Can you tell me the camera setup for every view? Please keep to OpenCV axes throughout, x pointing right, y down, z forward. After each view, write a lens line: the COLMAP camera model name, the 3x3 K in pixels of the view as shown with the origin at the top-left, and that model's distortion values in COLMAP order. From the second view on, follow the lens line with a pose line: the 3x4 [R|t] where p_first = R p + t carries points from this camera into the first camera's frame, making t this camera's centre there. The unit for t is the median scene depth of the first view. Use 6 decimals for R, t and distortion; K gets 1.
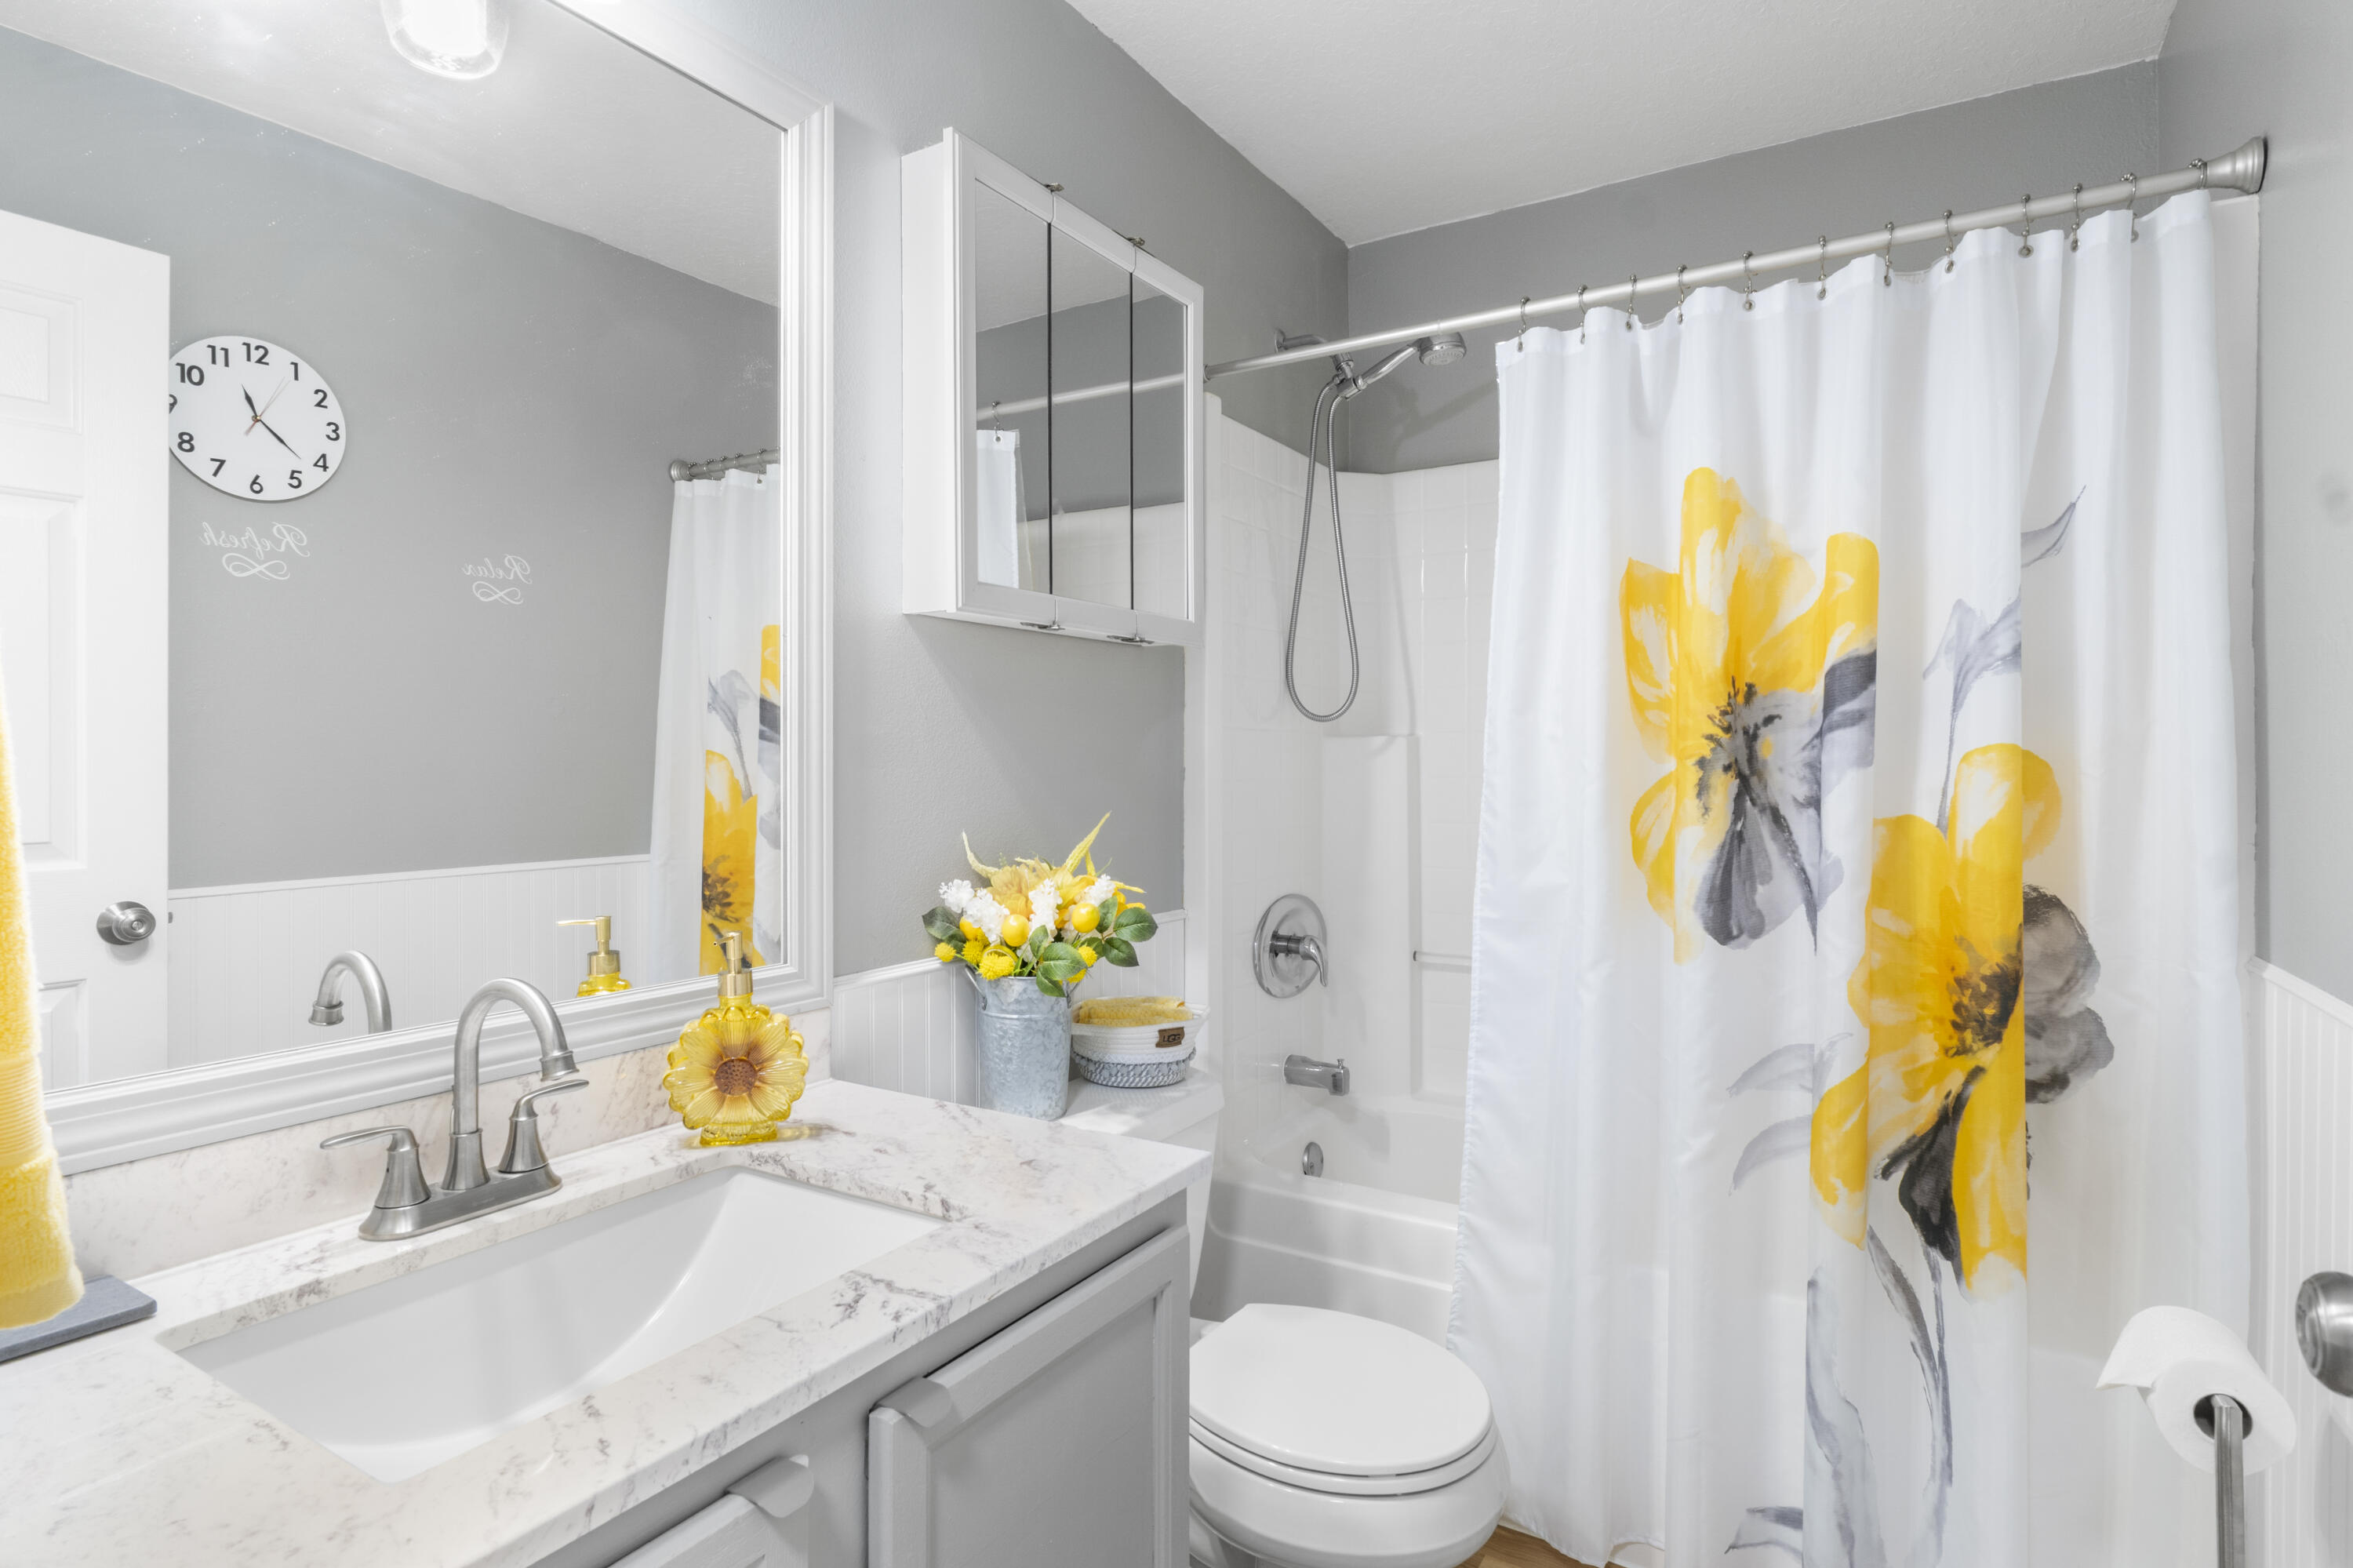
lens RADIAL K [[1196.2, 0, 1185.1], [0, 1196.2, 770.3], [0, 0, 1]] dist [-0.007598, 0.001933]
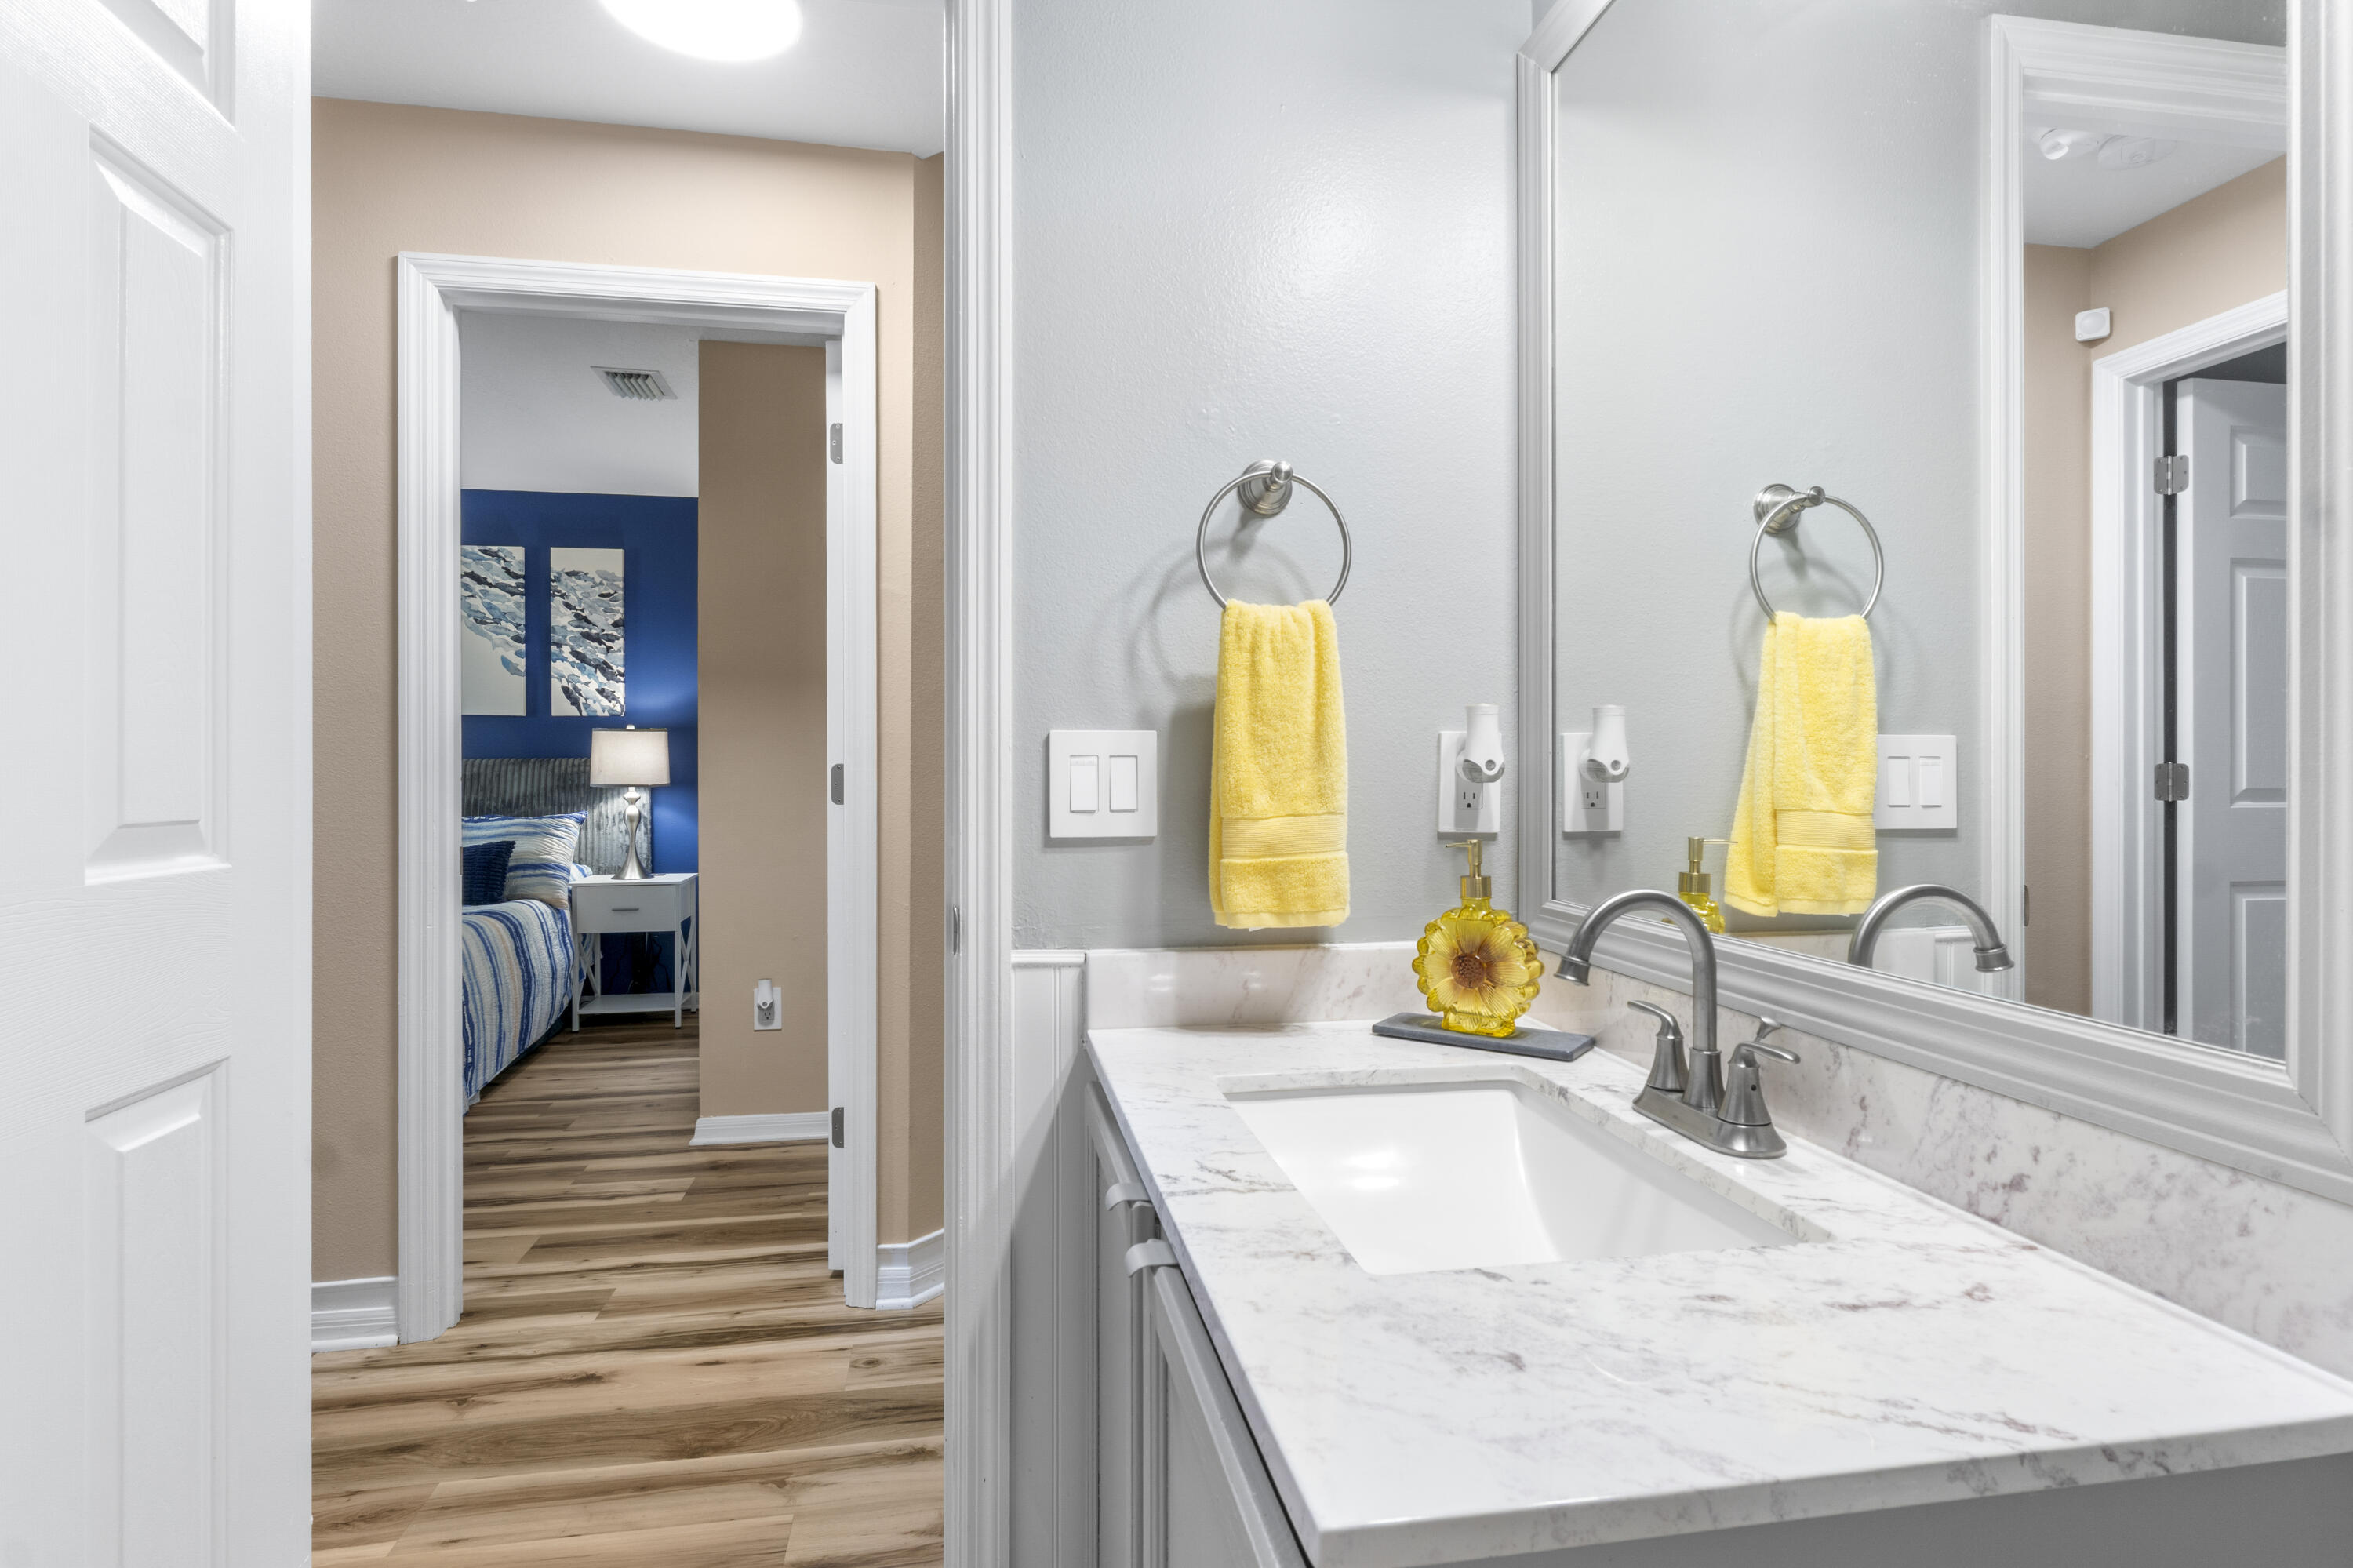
lens RADIAL K [[1196.2, 0, 1184.1], [0, 1196.2, 770.8], [0, 0, 1]] dist [-0.007598, 0.001933]
pose [[-0.740994, 0.007488, -0.671470, 0.358795], [0.000279, 0.999941, 0.010843, 0.057948], [0.671511, 0.007847, -0.740953, 1.368842]]
